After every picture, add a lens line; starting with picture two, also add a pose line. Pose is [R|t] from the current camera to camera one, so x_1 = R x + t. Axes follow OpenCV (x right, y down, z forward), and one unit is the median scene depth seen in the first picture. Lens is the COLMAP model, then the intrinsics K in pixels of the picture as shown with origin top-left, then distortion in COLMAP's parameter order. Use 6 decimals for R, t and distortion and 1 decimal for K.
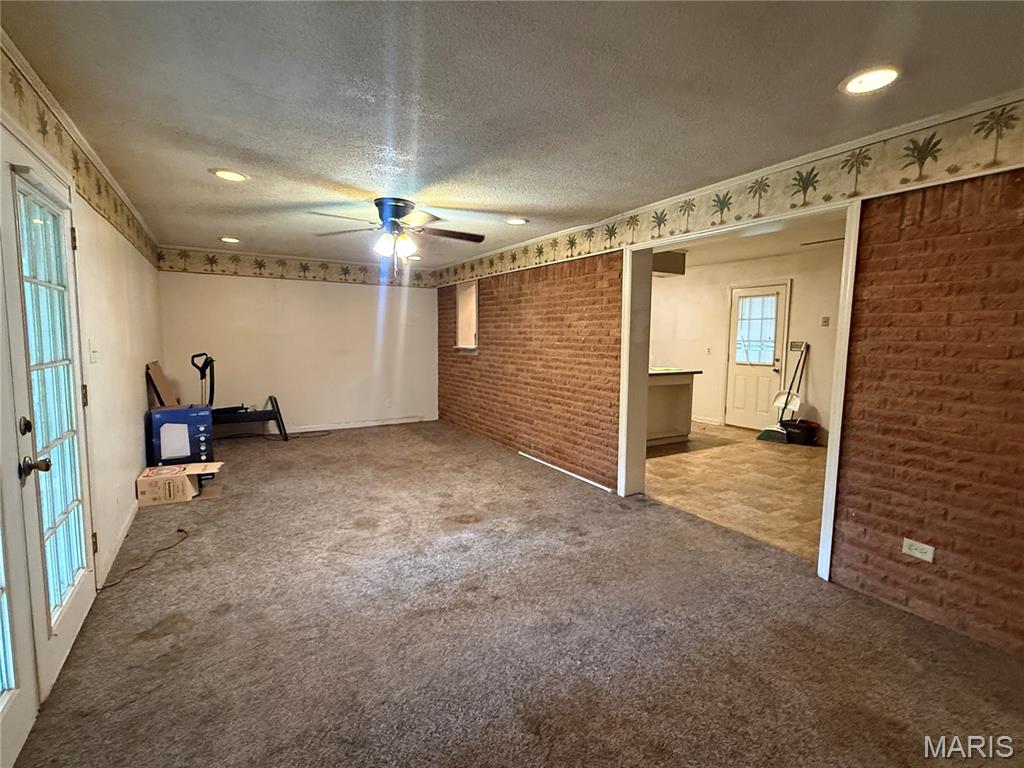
lens RADIAL K [[487.6, 0, 517.2], [0, 487.6, 385.7], [0, 0, 1]] dist [-0.005893, 0.004713]
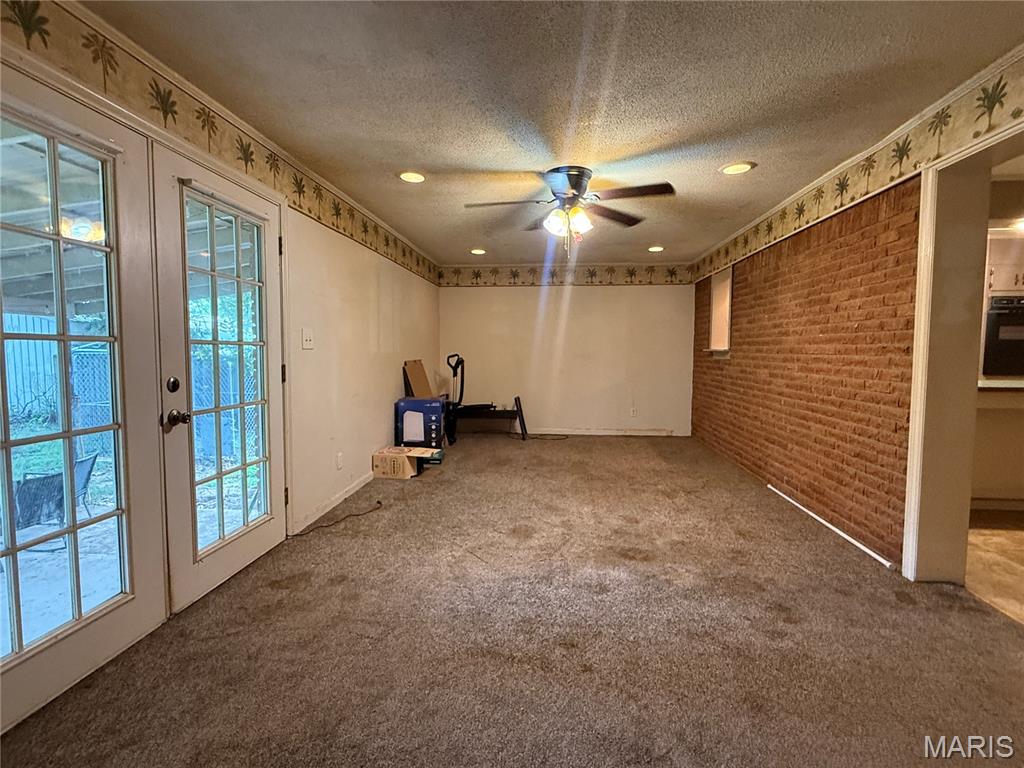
lens RADIAL K [[487.6, 0, 508.5], [0, 487.6, 385.3], [0, 0, 1]] dist [-0.005893, 0.004713]
pose [[0.800567, 0.033169, -0.598325, 0.168505], [-0.054396, 0.998367, -0.017437, 0.023514], [0.596769, 0.046506, 0.801064, 0.206399]]
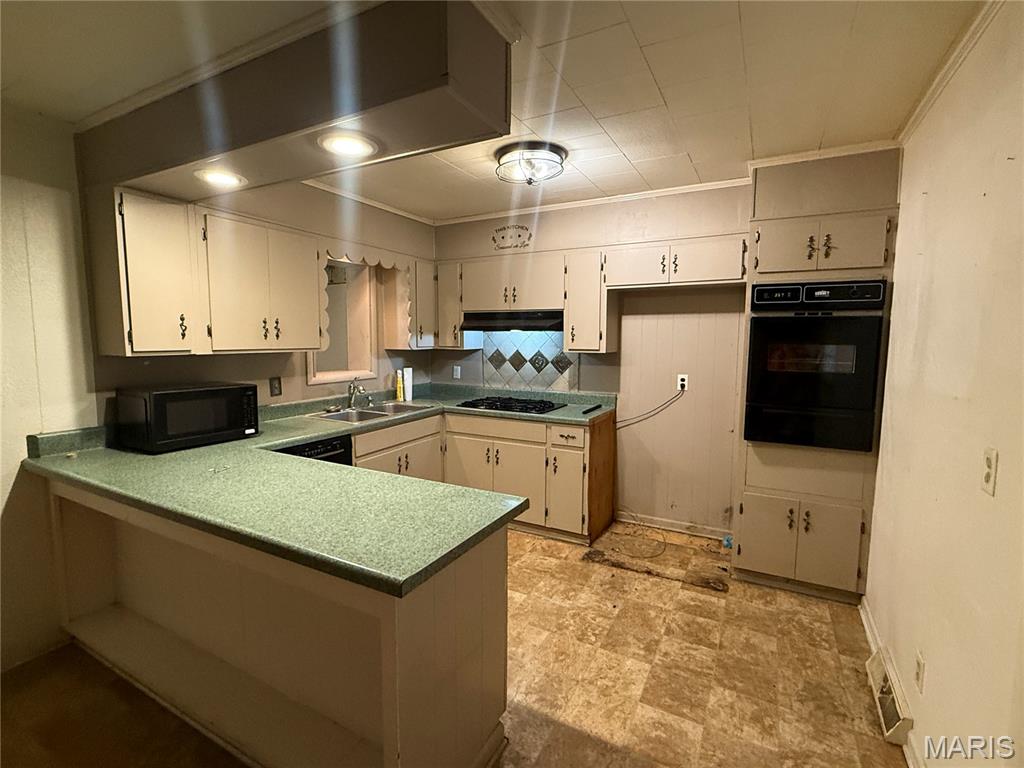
lens RADIAL K [[487.6, 0, 512.1], [0, 487.6, 382.2], [0, 0, 1]] dist [-0.005893, 0.004713]
pose [[0.493828, 0.075830, -0.866247, 0.837378], [-0.087659, 0.995457, 0.037168, -0.174310], [0.865130, 0.057580, 0.498232, 1.424430]]
